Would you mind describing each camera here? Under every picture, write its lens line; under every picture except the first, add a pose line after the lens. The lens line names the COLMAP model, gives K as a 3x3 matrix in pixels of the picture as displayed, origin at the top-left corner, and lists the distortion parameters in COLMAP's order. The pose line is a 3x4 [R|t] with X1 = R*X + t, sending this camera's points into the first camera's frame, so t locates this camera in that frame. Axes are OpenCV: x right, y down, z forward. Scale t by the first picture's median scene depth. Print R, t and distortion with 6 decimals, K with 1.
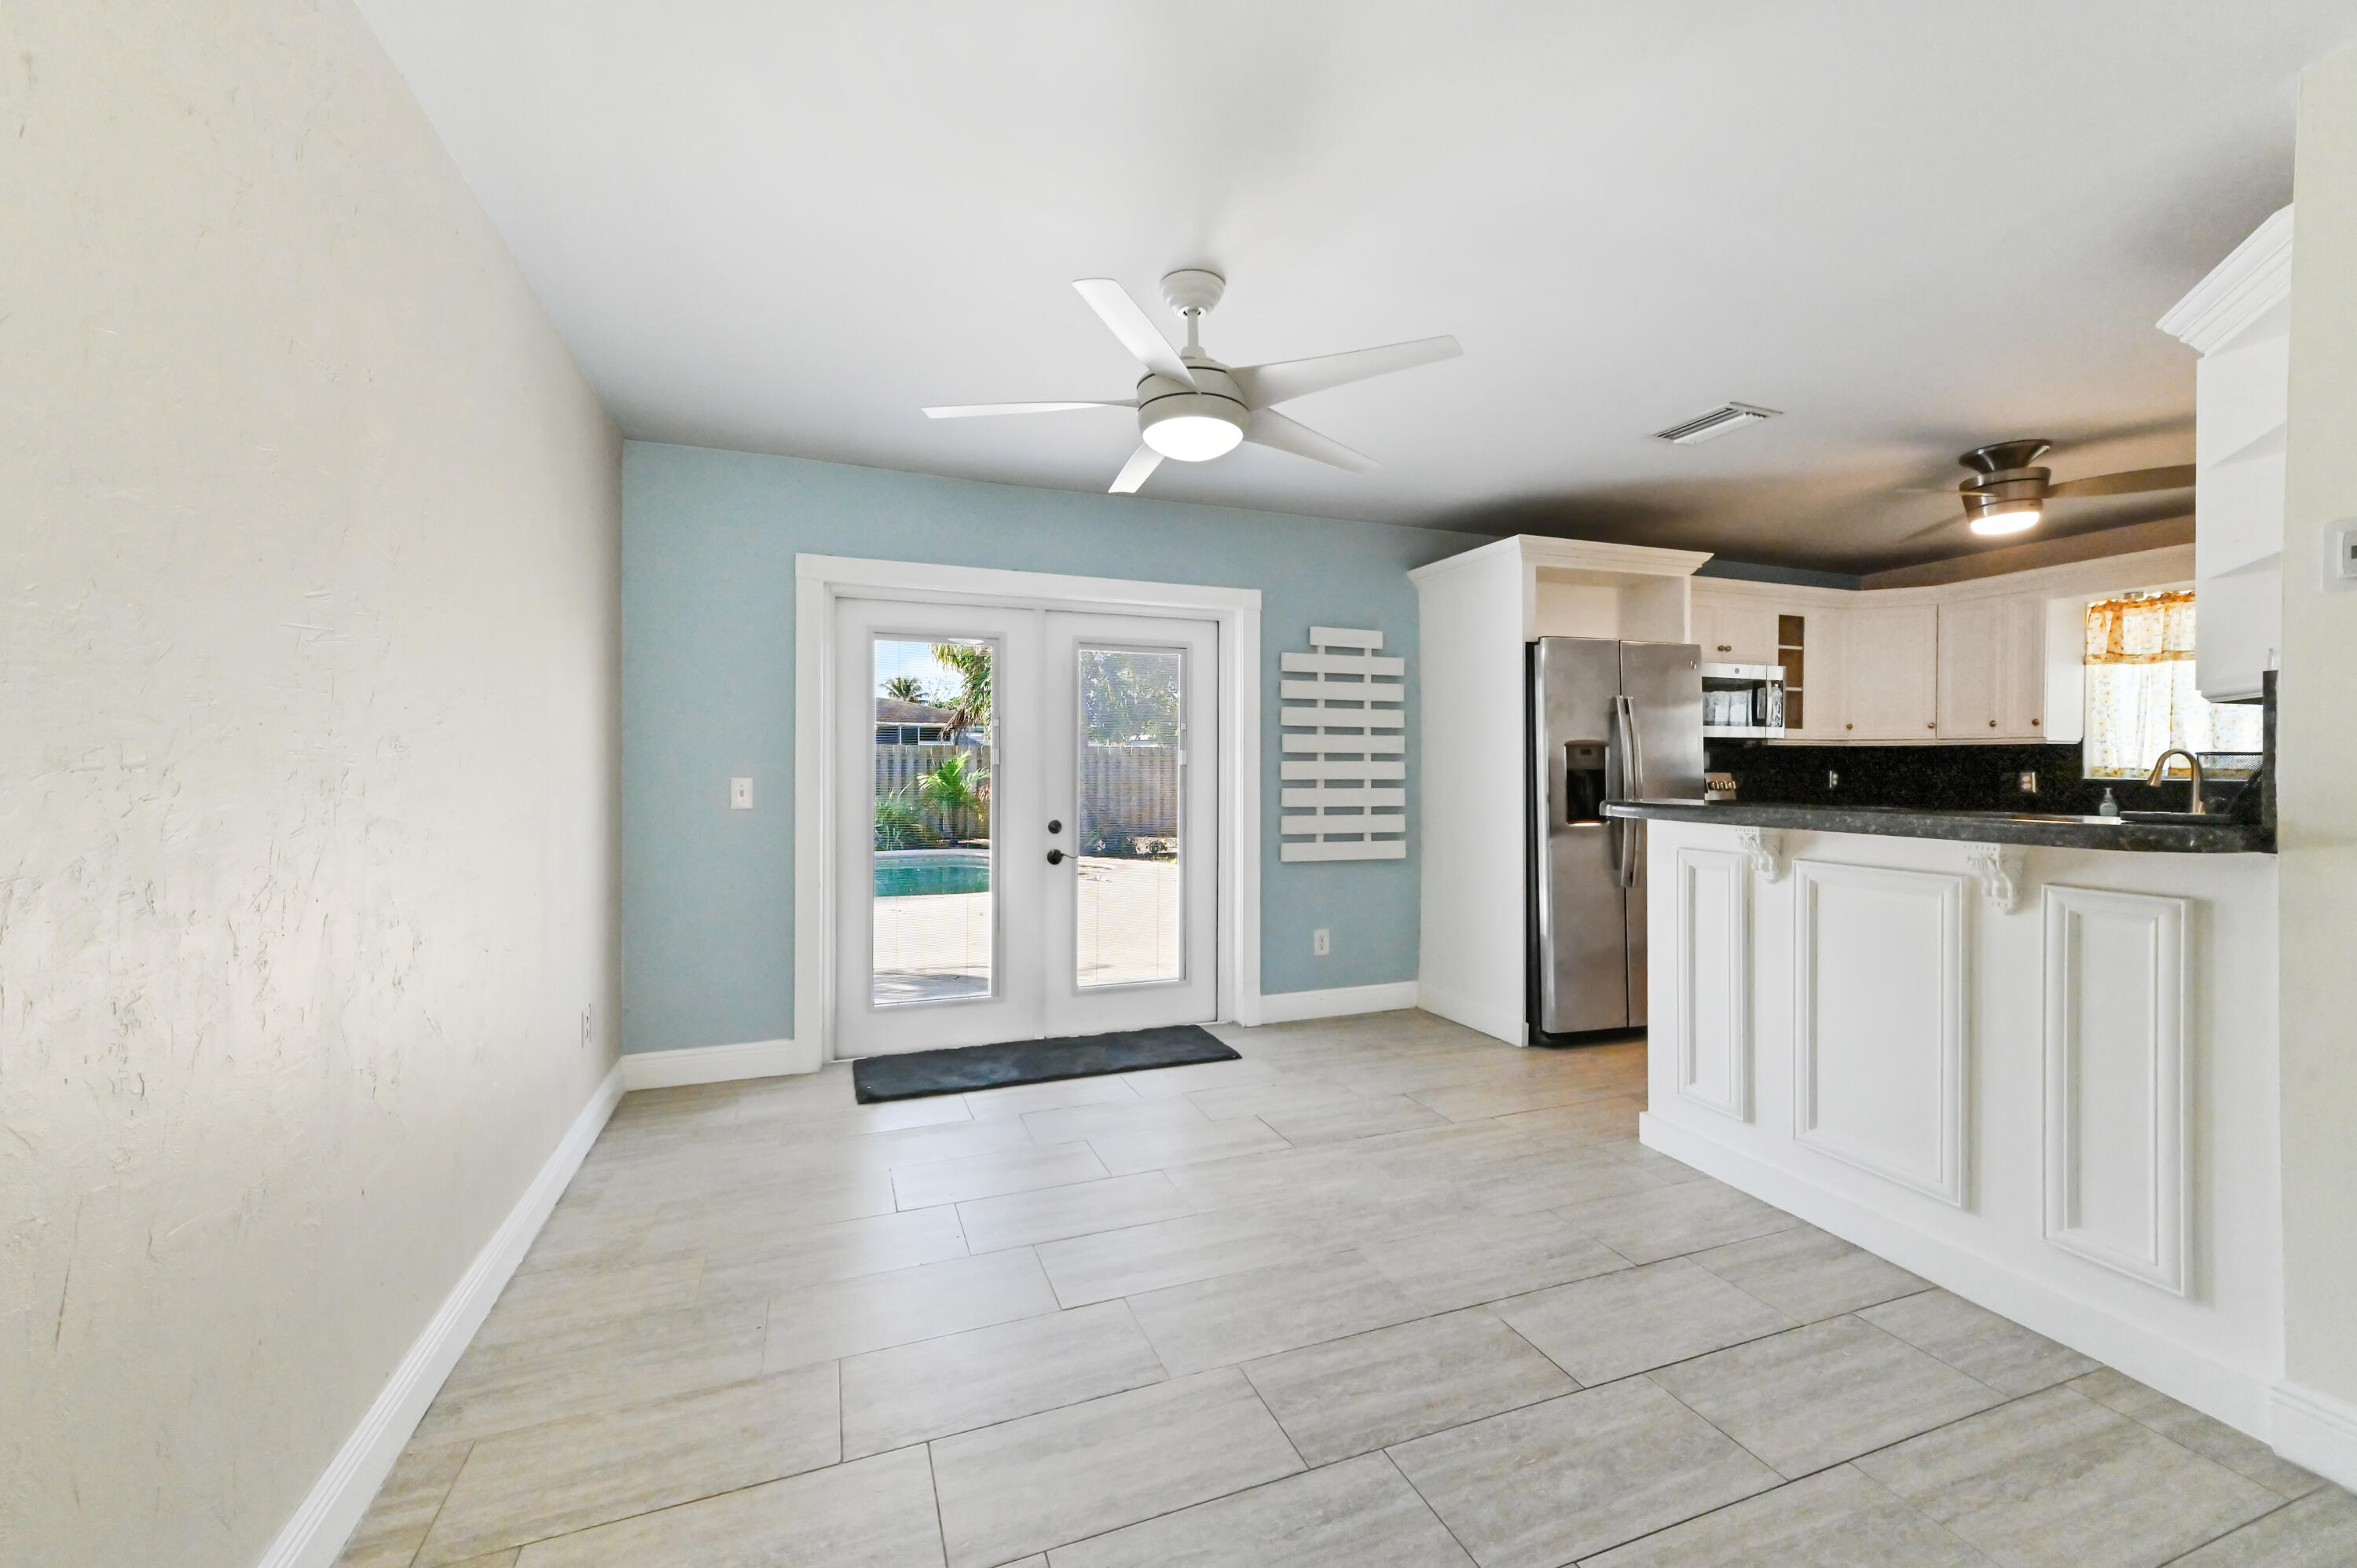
lens RADIAL K [[931.7, 0, 1181.9], [0, 931.7, 771.0], [0, 0, 1]] dist [0.014737, 0.001038]
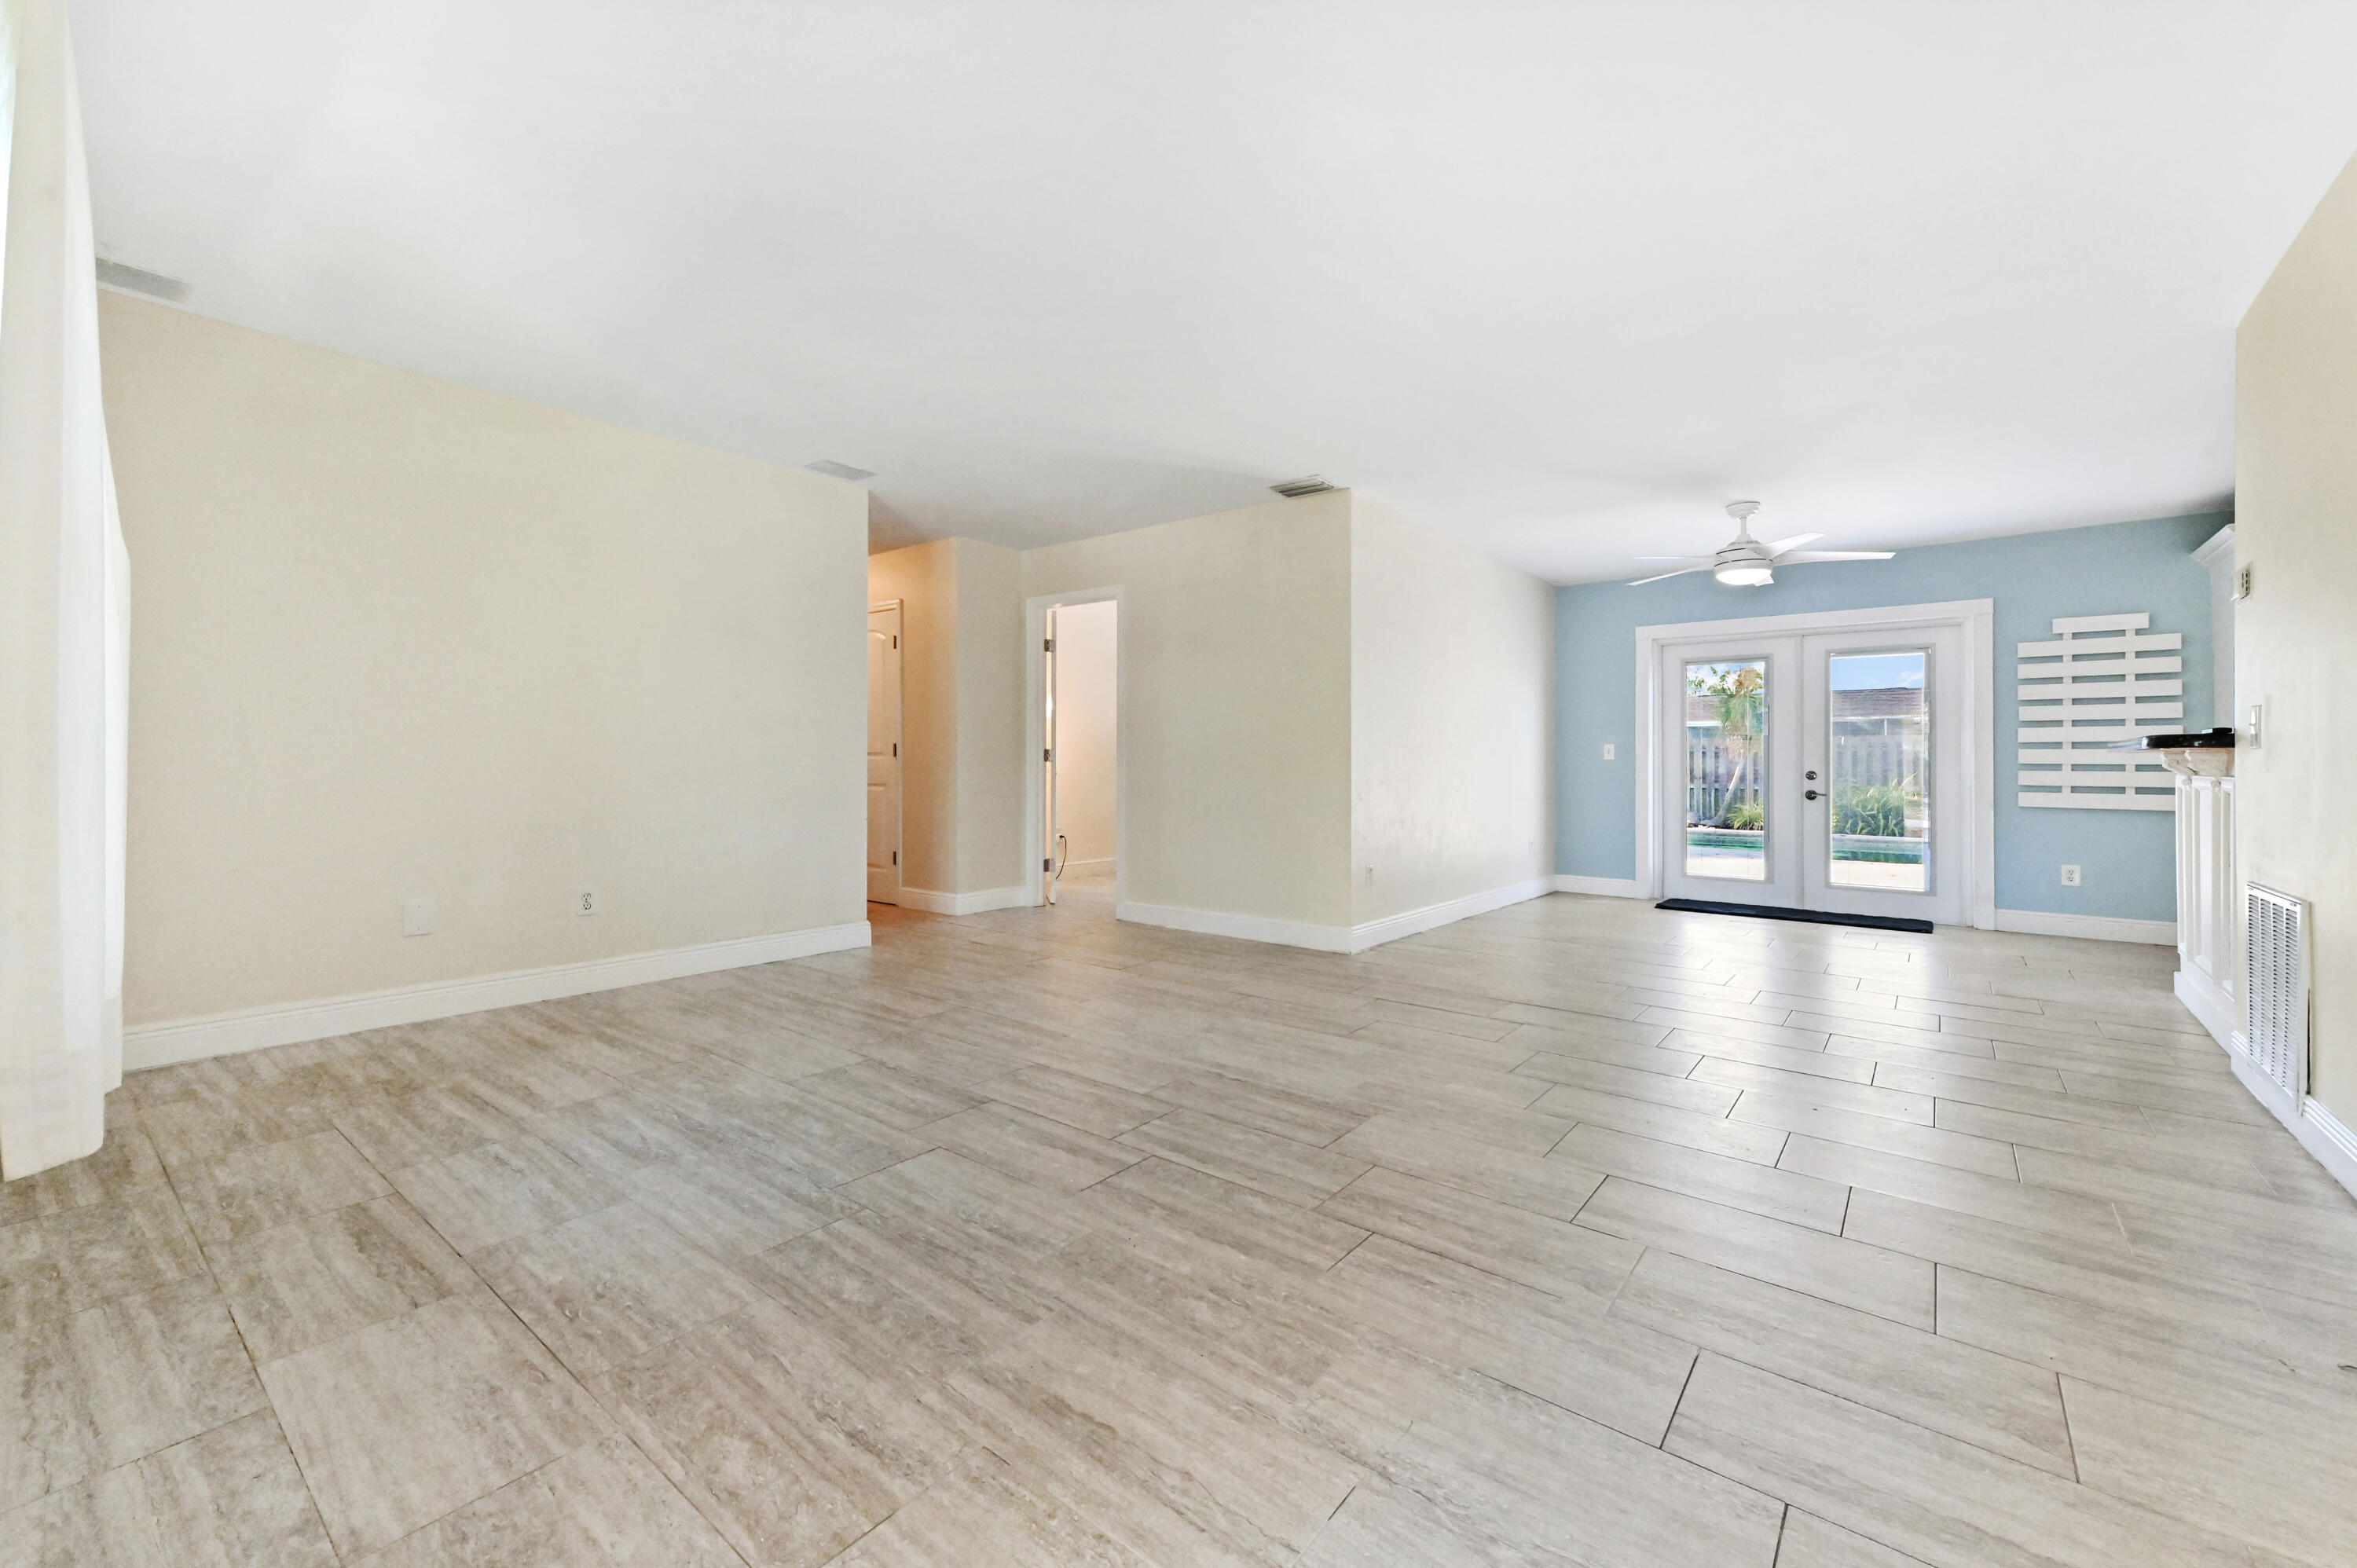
lens RADIAL K [[931.7, 0, 1182.0], [0, 931.7, 766.9], [0, 0, 1]] dist [0.014737, 0.001038]
pose [[0.501969, 0.002782, -0.864881, 0.678535], [-0.008563, 0.999962, -0.001754, 0.057578], [0.864843, 0.008286, 0.501974, -0.668449]]
